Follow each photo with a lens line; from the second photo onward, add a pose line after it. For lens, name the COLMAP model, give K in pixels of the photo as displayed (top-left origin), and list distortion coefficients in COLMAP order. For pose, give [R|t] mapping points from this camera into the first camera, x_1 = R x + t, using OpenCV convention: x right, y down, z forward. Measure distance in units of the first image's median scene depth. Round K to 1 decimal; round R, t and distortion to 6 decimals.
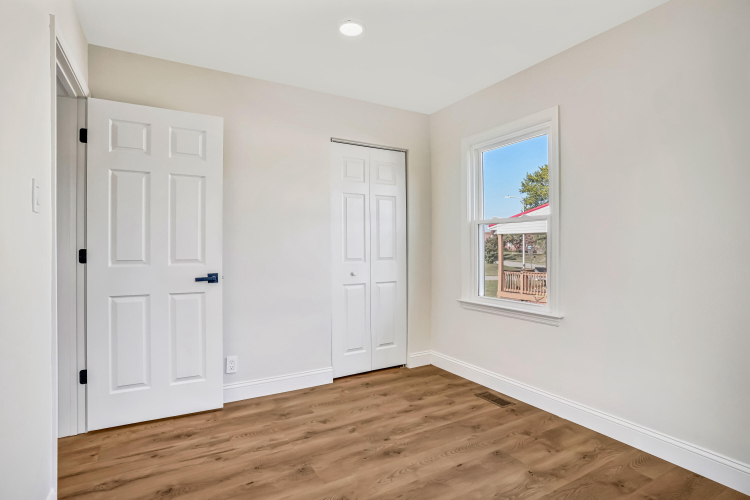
lens RADIAL K [[367.9, 0, 367.9], [0, 367.9, 248.1], [0, 0, 1]] dist [-0.051594, 0.020270]
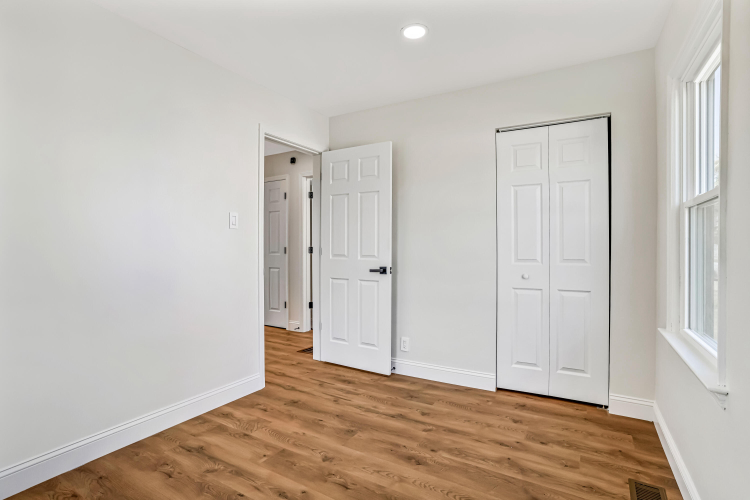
lens RADIAL K [[367.9, 0, 389.8], [0, 367.9, 246.4], [0, 0, 1]] dist [-0.051594, 0.020270]
pose [[0.520095, 0.002990, -0.854103, 0.726412], [-0.001301, 0.999995, 0.002709, -0.005148], [0.854108, -0.000298, 0.520096, 0.379515]]
